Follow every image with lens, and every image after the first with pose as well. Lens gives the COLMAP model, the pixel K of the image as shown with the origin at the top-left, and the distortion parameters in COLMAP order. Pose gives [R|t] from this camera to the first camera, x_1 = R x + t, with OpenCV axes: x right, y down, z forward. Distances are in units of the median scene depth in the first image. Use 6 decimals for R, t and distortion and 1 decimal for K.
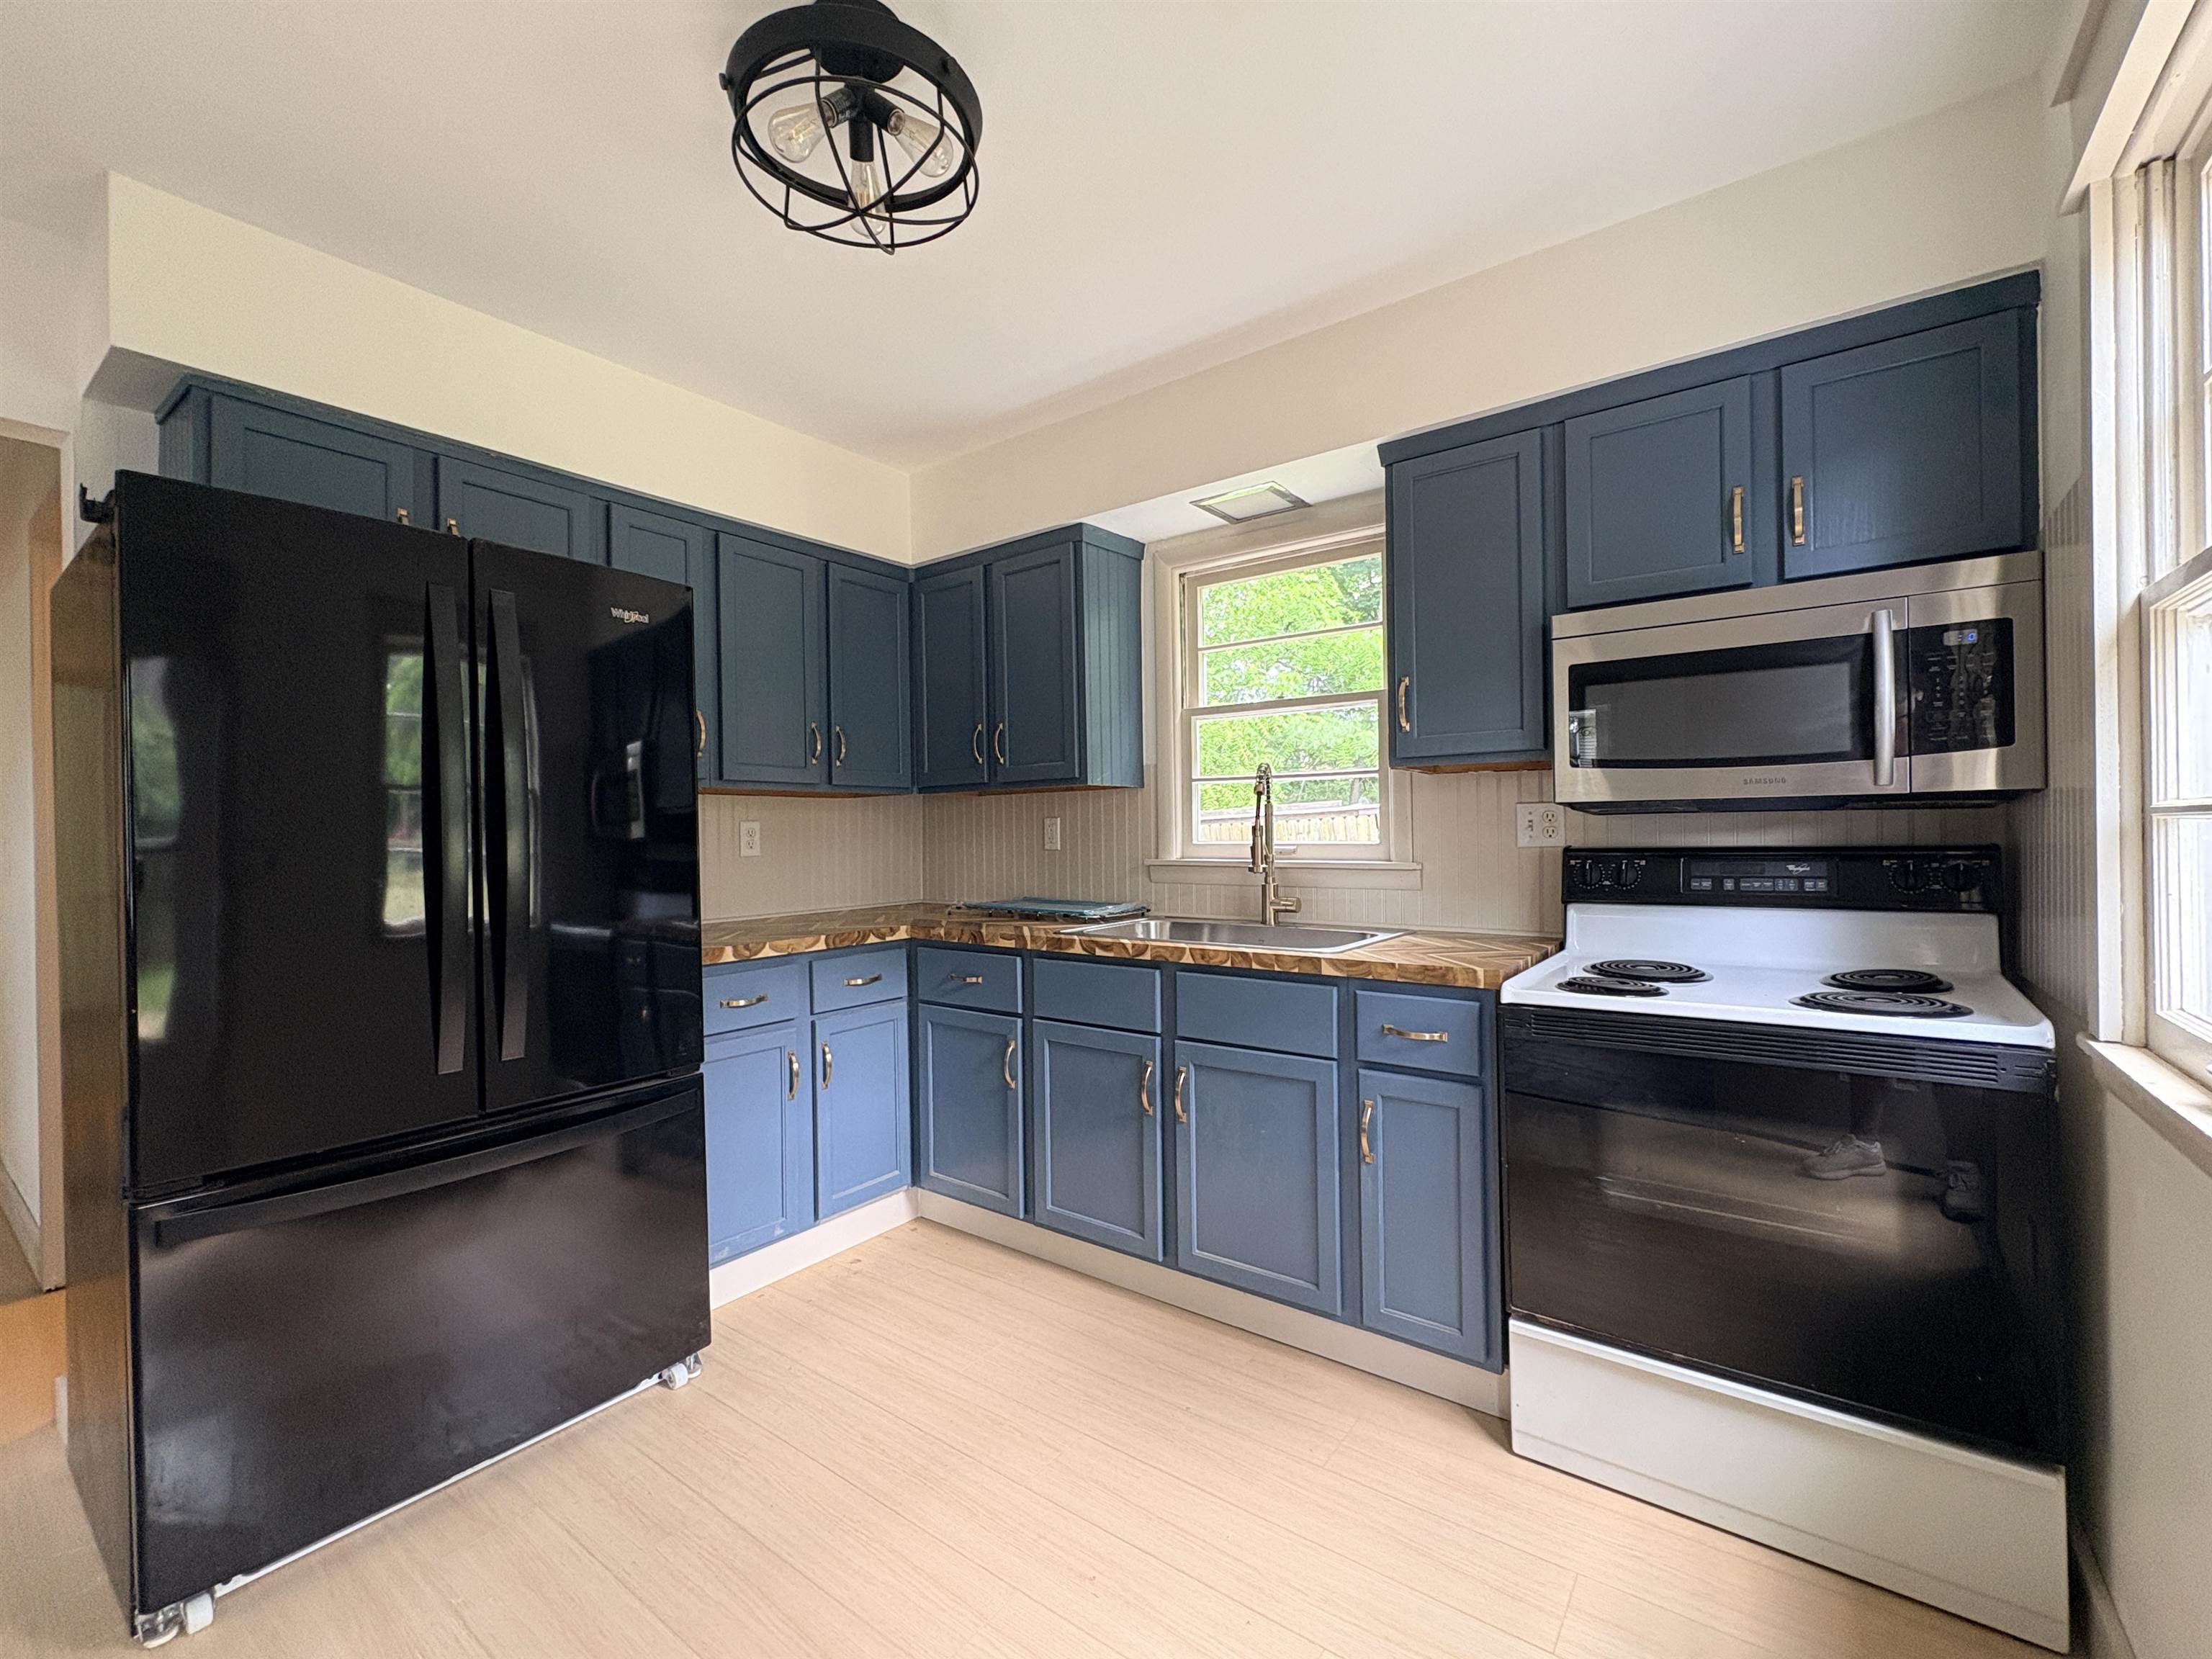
lens RADIAL K [[938.4, 0, 1106.0], [0, 938.4, 829.5], [0, 0, 1]] dist [-0.000026, 0.000241]
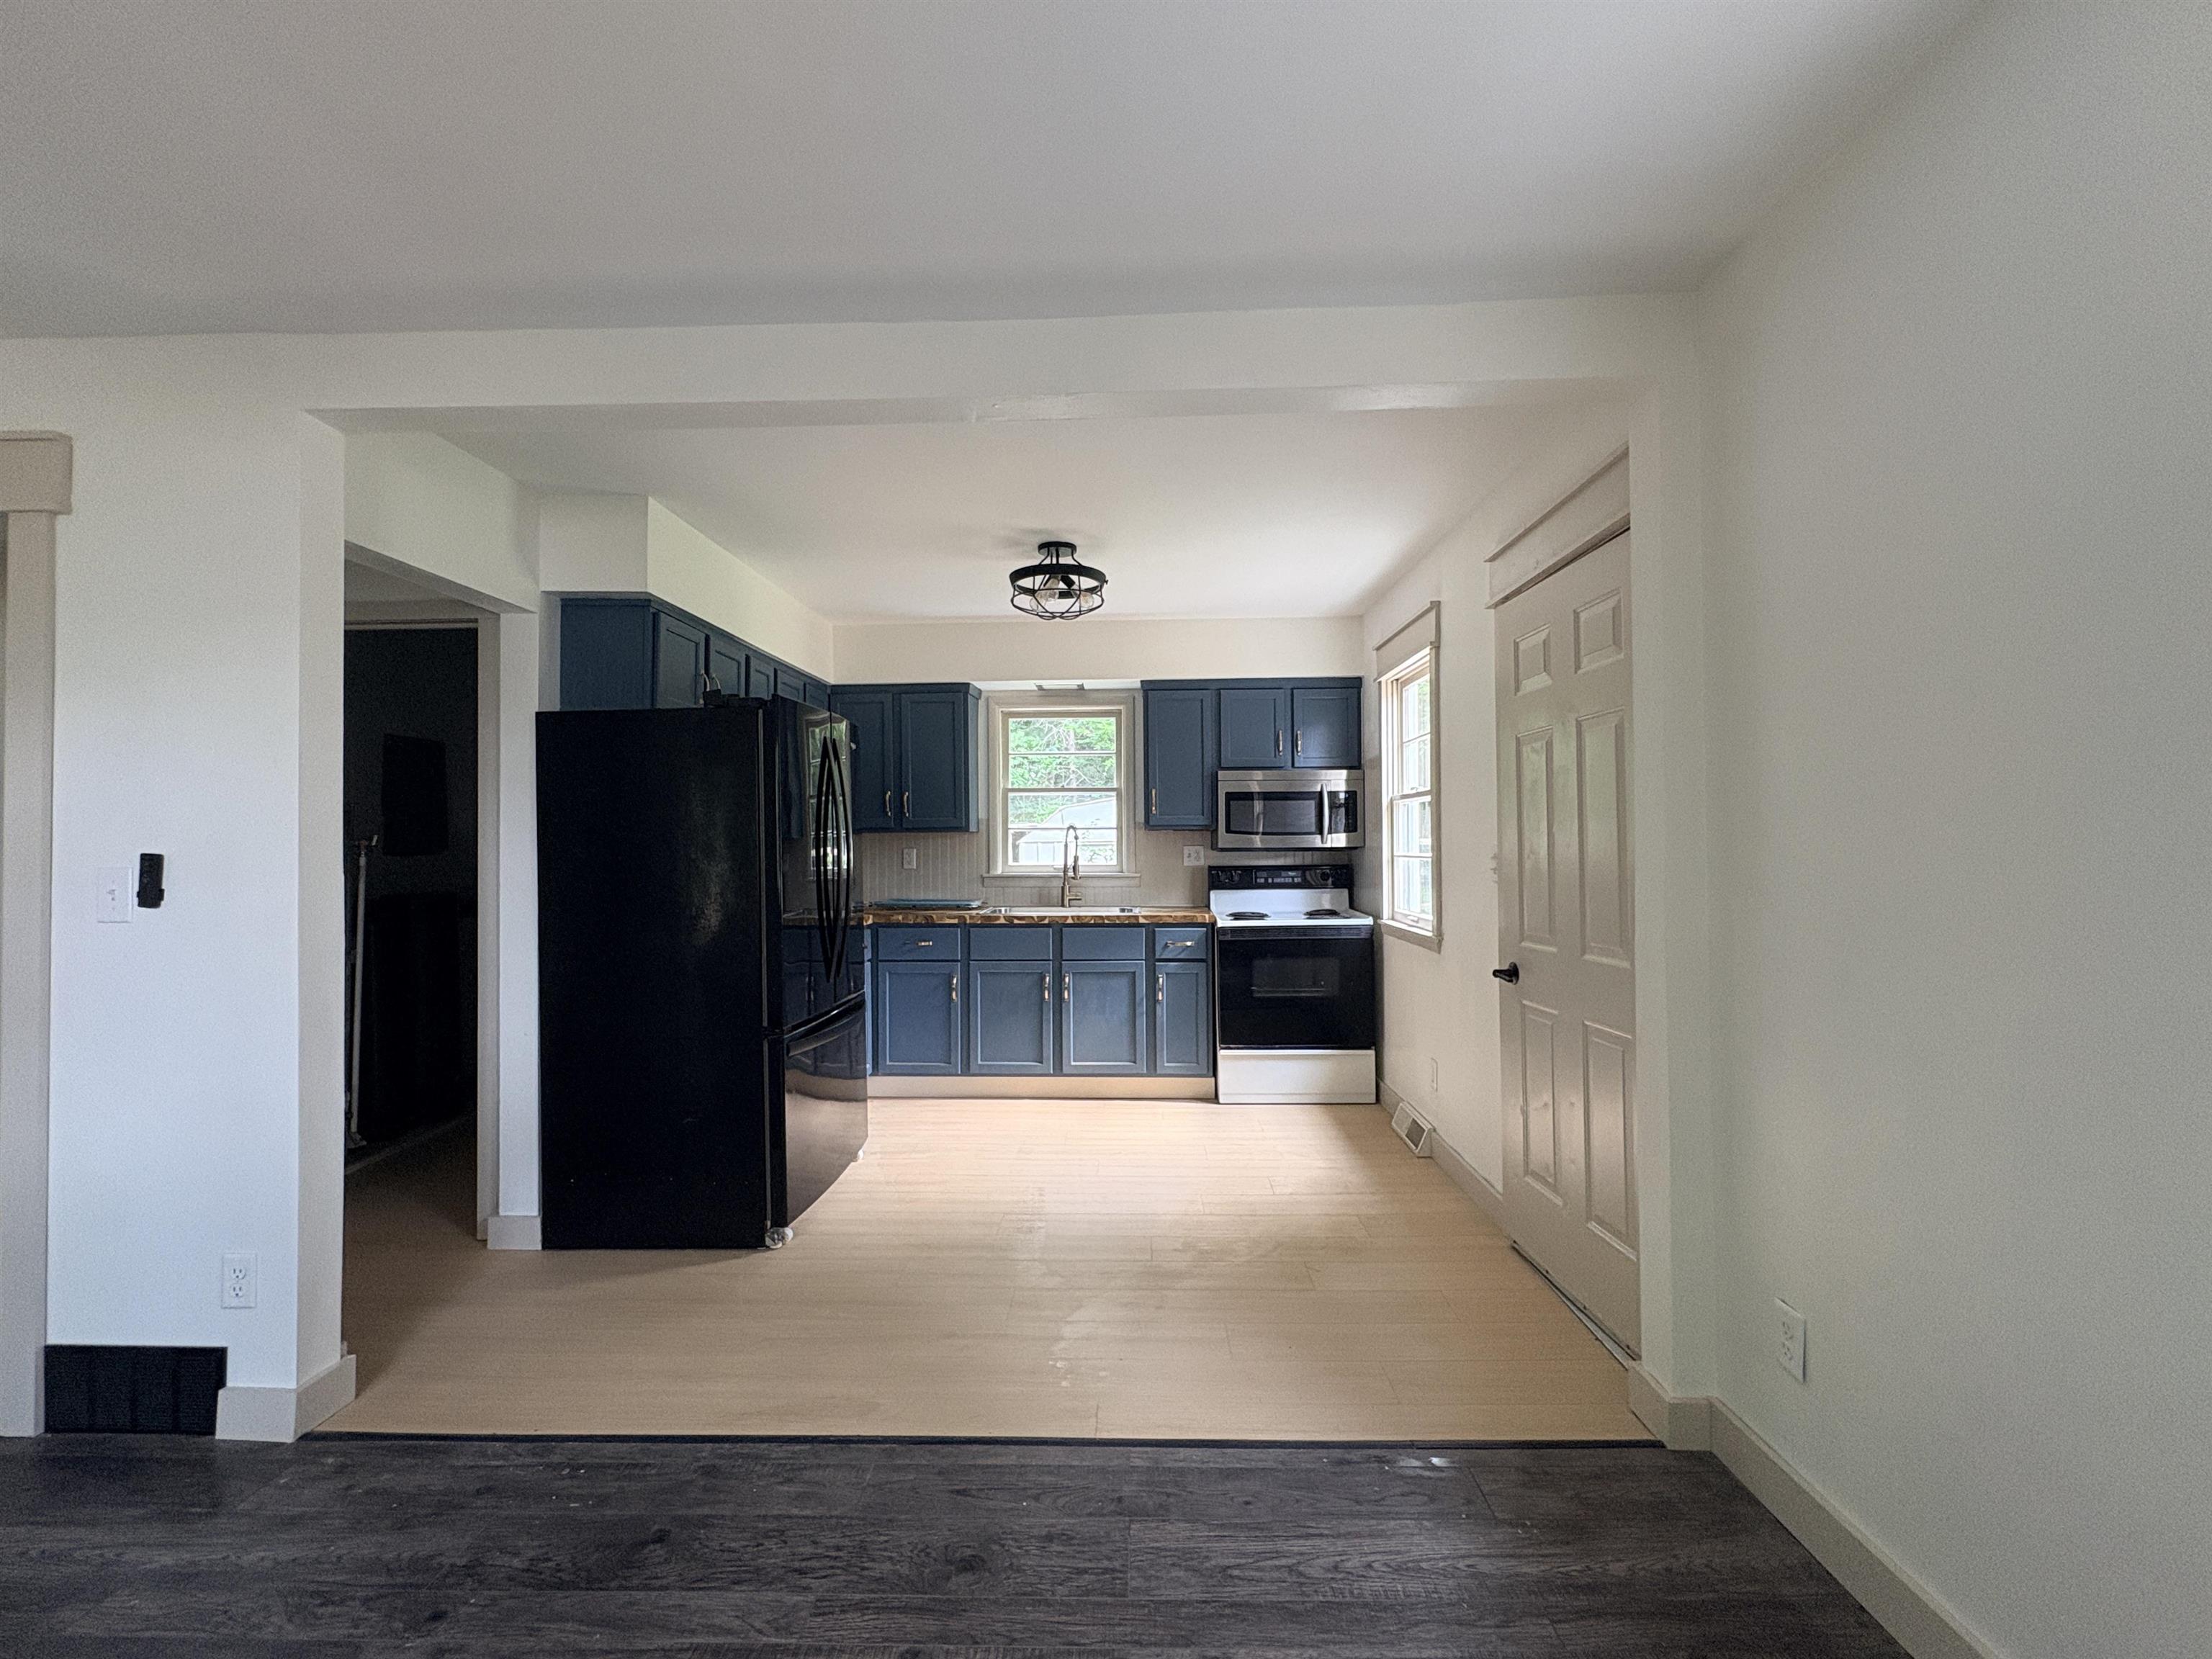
lens RADIAL K [[938.4, 0, 1106.0], [0, 938.4, 829.5], [0, 0, 1]] dist [-0.000026, 0.000241]
pose [[0.815889, 0.016803, 0.577965, -1.098079], [-0.005492, 0.999758, -0.021314, -0.020502], [-0.578183, 0.014216, 0.815783, -0.766538]]
